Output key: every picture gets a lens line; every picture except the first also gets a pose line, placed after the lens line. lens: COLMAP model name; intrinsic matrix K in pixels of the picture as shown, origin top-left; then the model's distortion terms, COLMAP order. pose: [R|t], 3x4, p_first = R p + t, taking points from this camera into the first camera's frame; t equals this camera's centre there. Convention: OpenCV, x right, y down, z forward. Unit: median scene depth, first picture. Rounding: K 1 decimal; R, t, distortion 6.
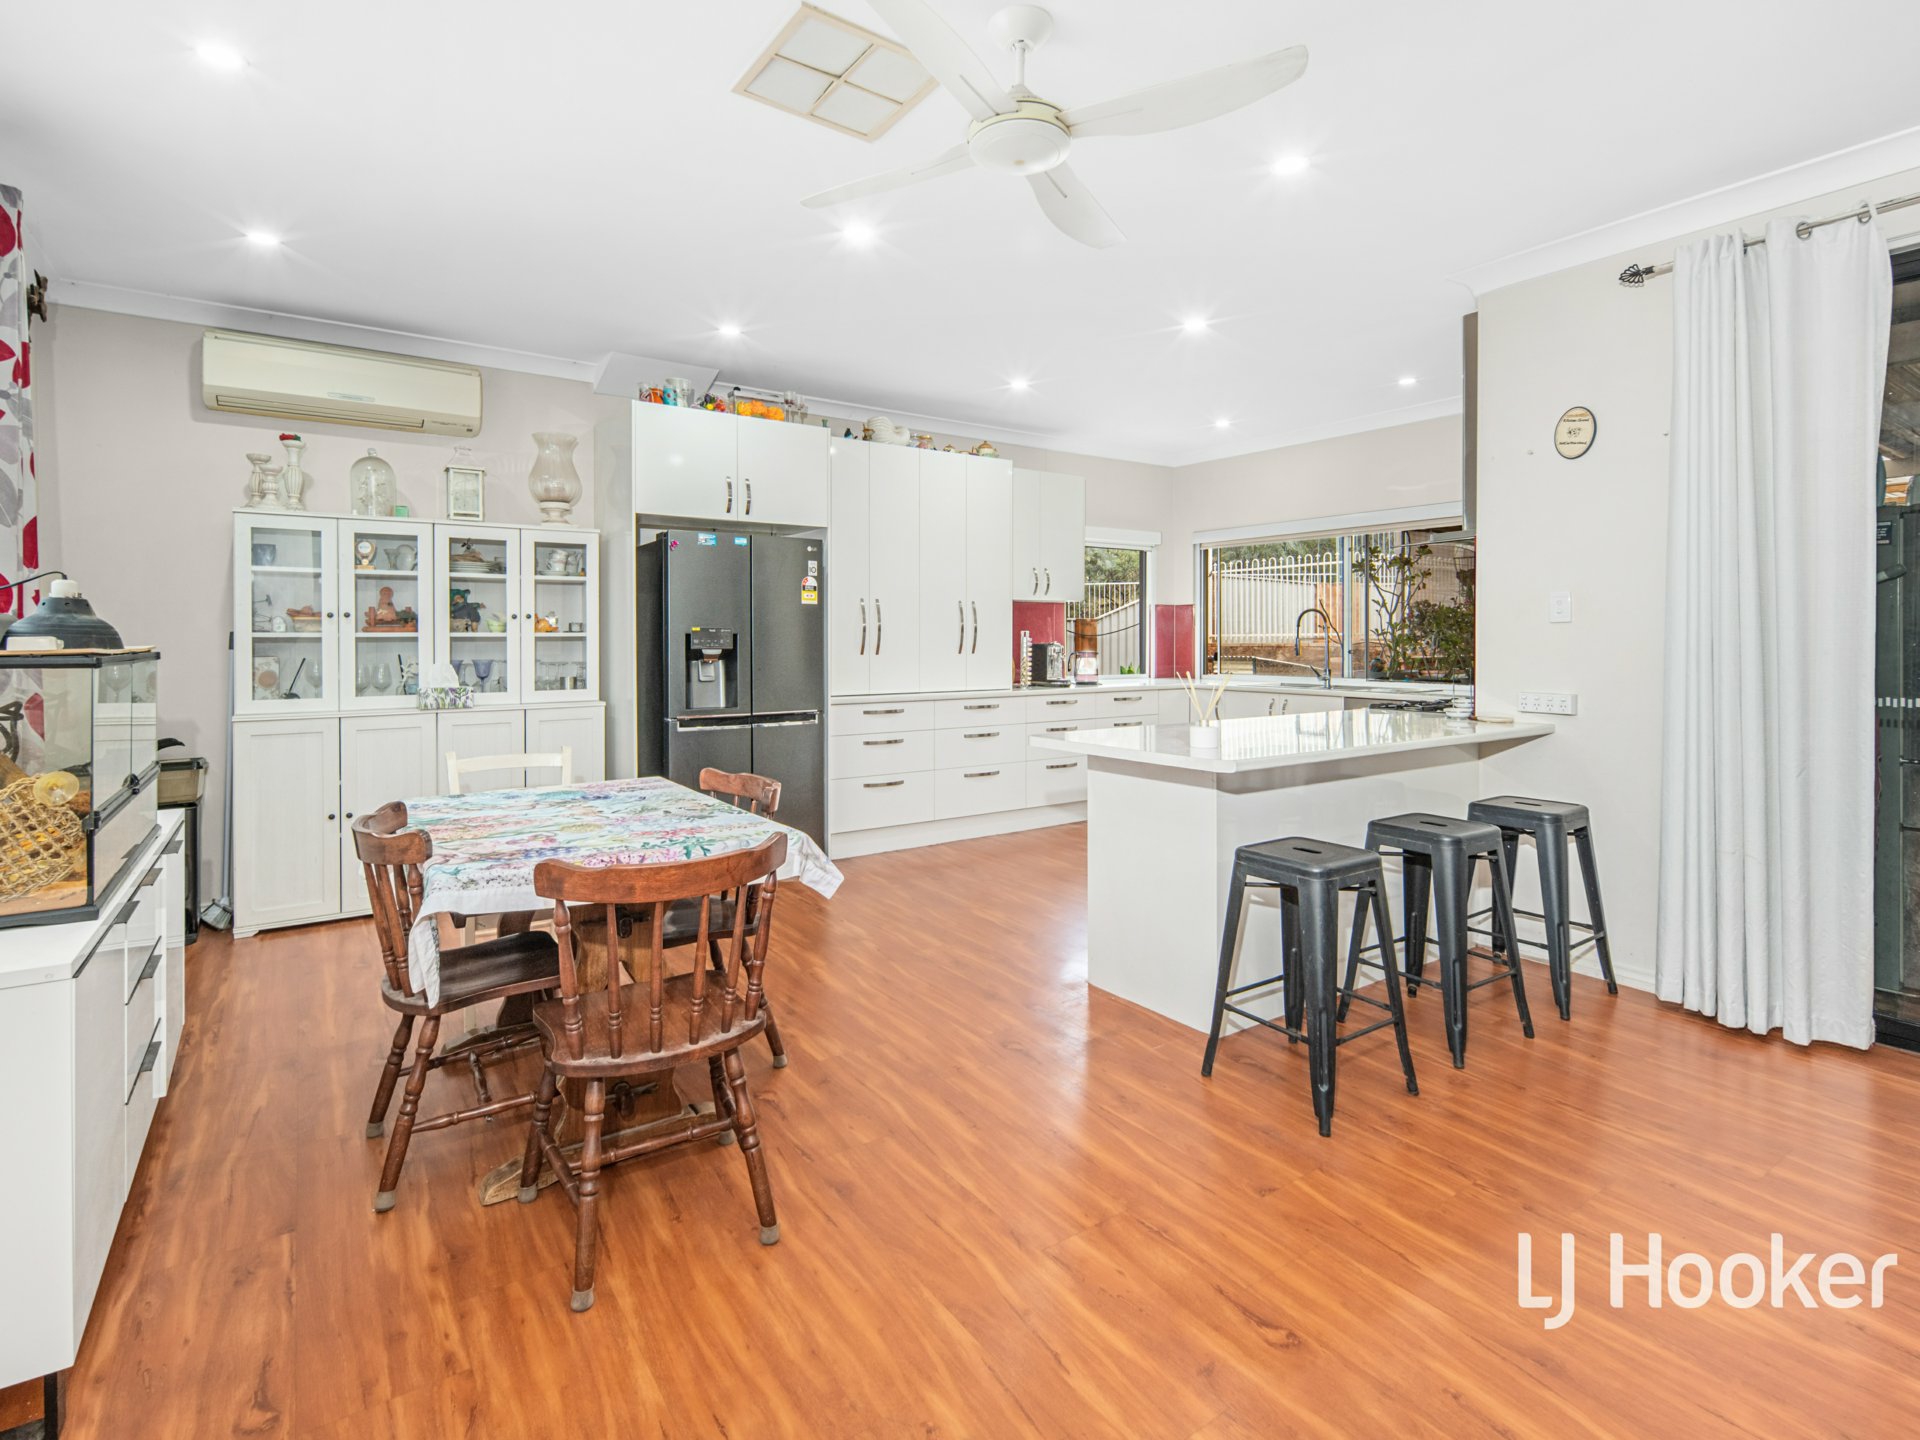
lens RADIAL K [[976.1, 0, 938.4], [0, 976.1, 632.5], [0, 0, 1]] dist [0.000890, -0.000261]
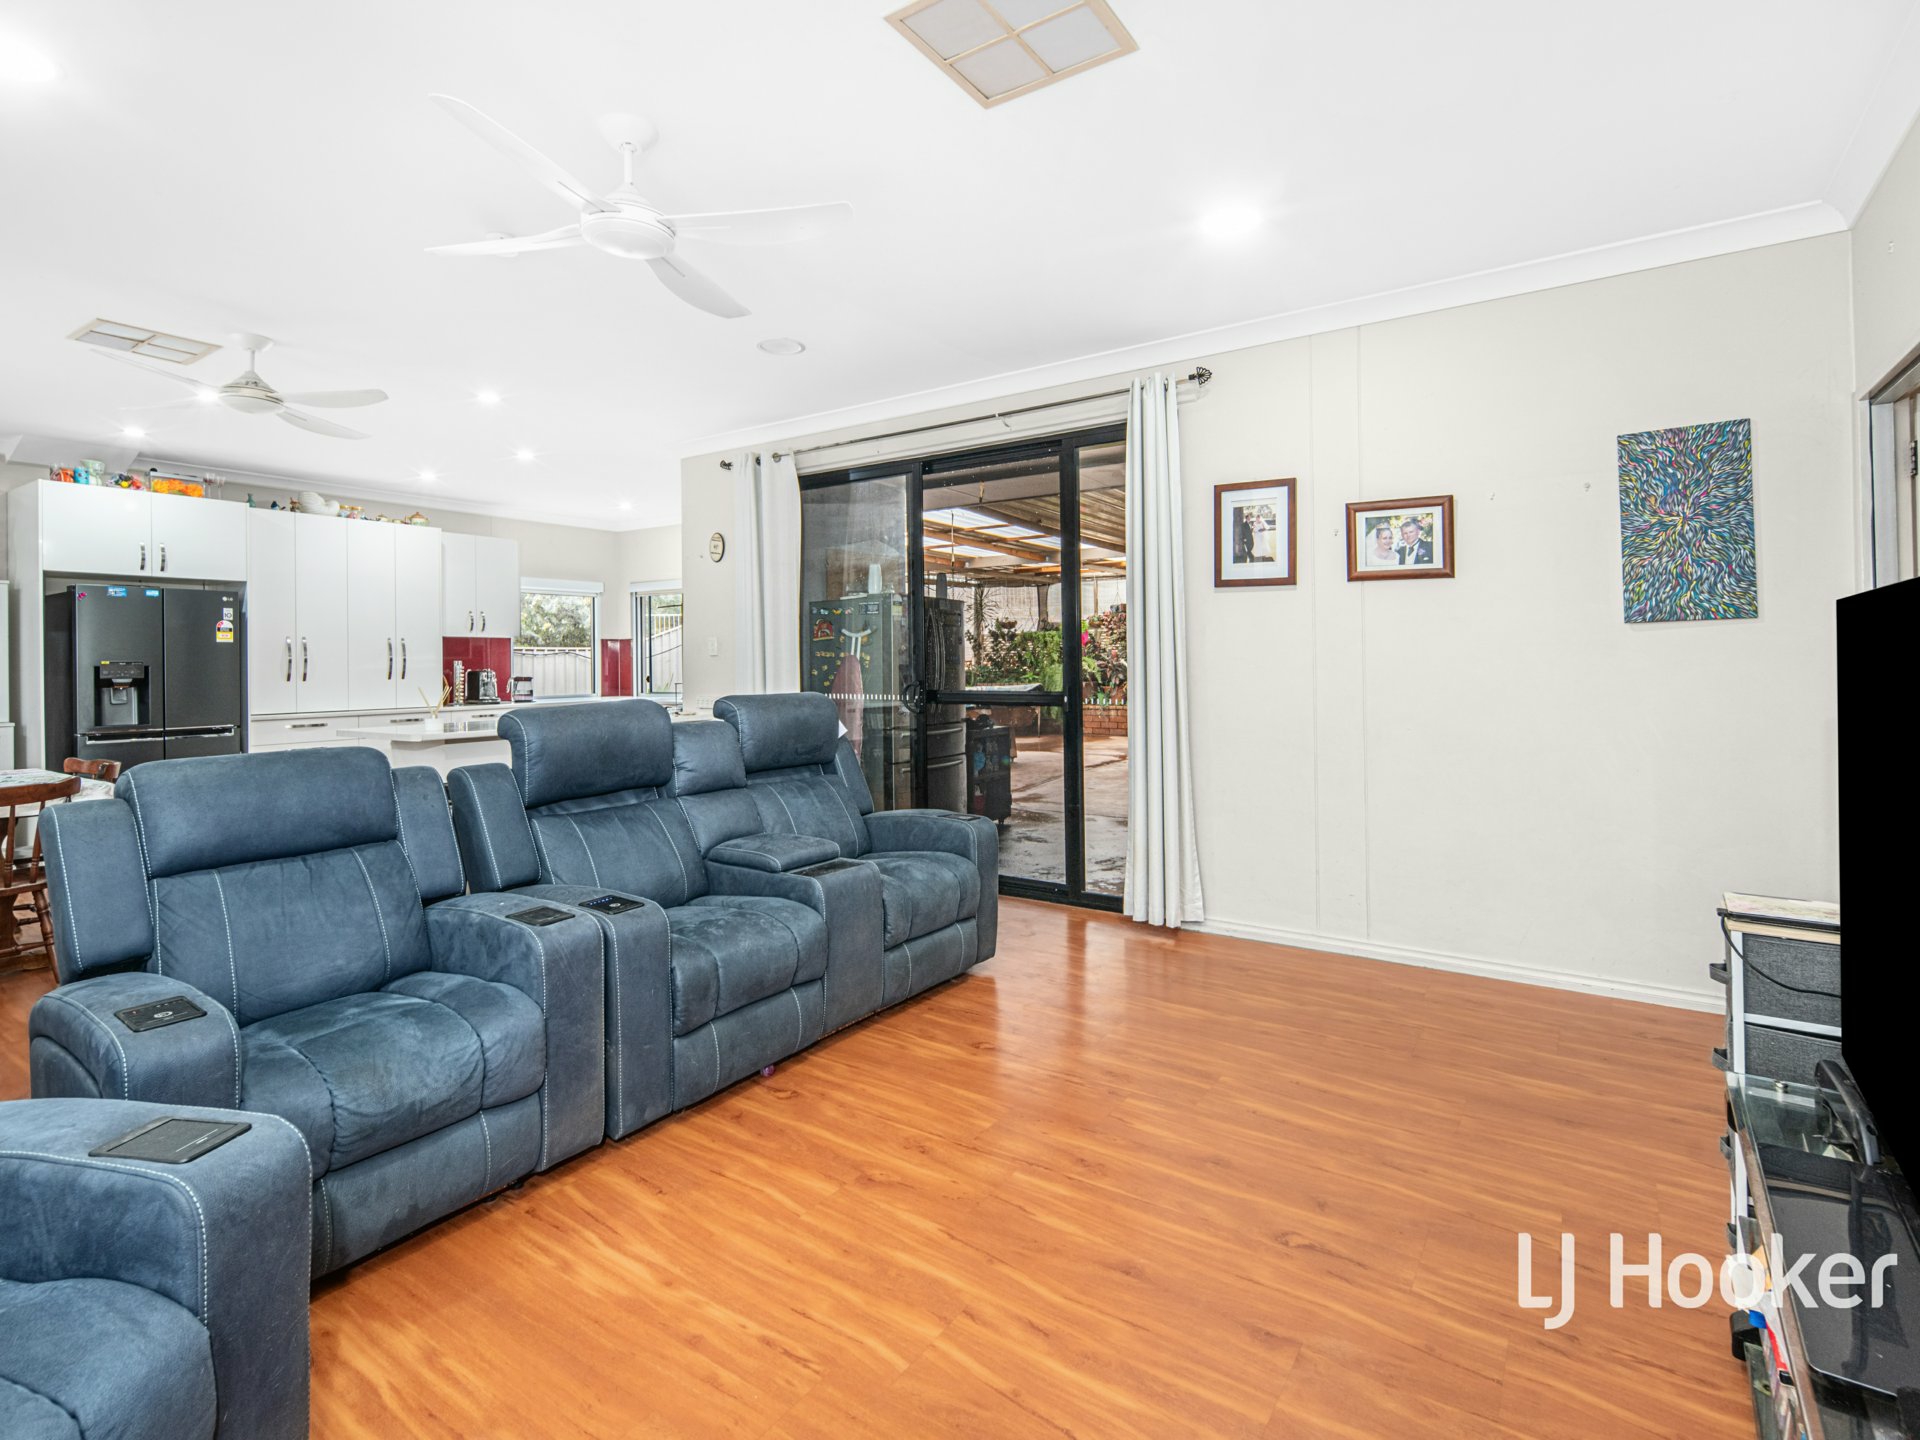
lens RADIAL K [[958.5, 0, 975.4], [0, 958.5, 646.0], [0, 0, 1]] dist [0.001629, 0.000009]
pose [[0.921767, -0.004479, 0.387718, 0.285728], [0.009130, 0.999907, -0.010155, -0.002196], [-0.387636, 0.012900, 0.921722, -0.537032]]
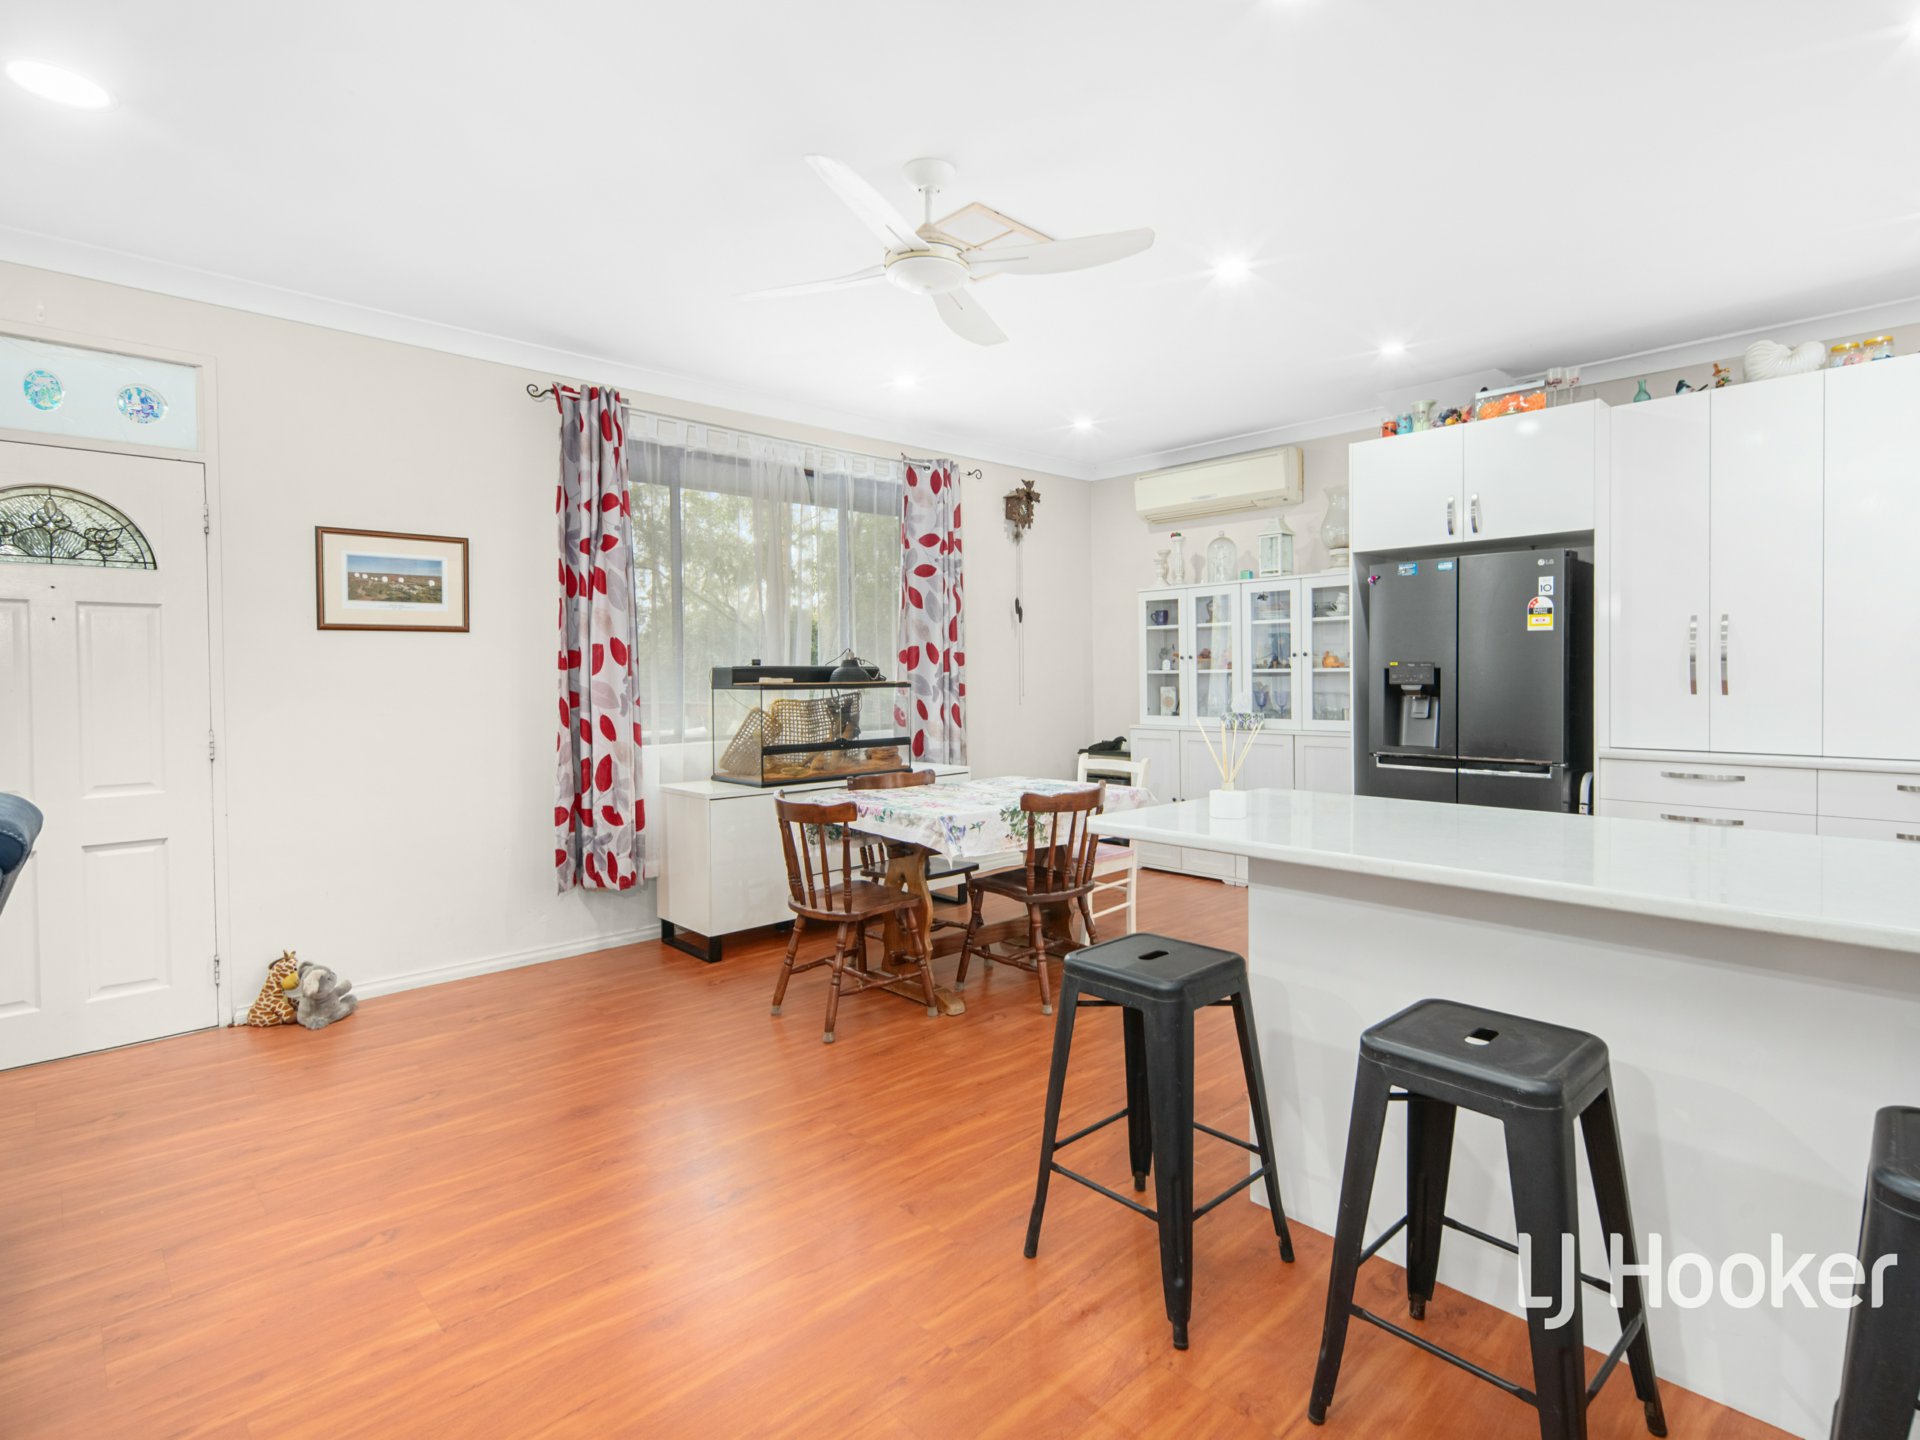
lens RADIAL K [[965.3, 0, 962.5], [0, 965.3, 686.2], [0, 0, 1]] dist [0.020021, -0.000340]
pose [[0.152010, 0.010738, -0.988321, 0.595288], [0.011852, 0.999849, 0.012686, 0.001404], [0.988308, -0.013642, 0.151860, 0.397612]]
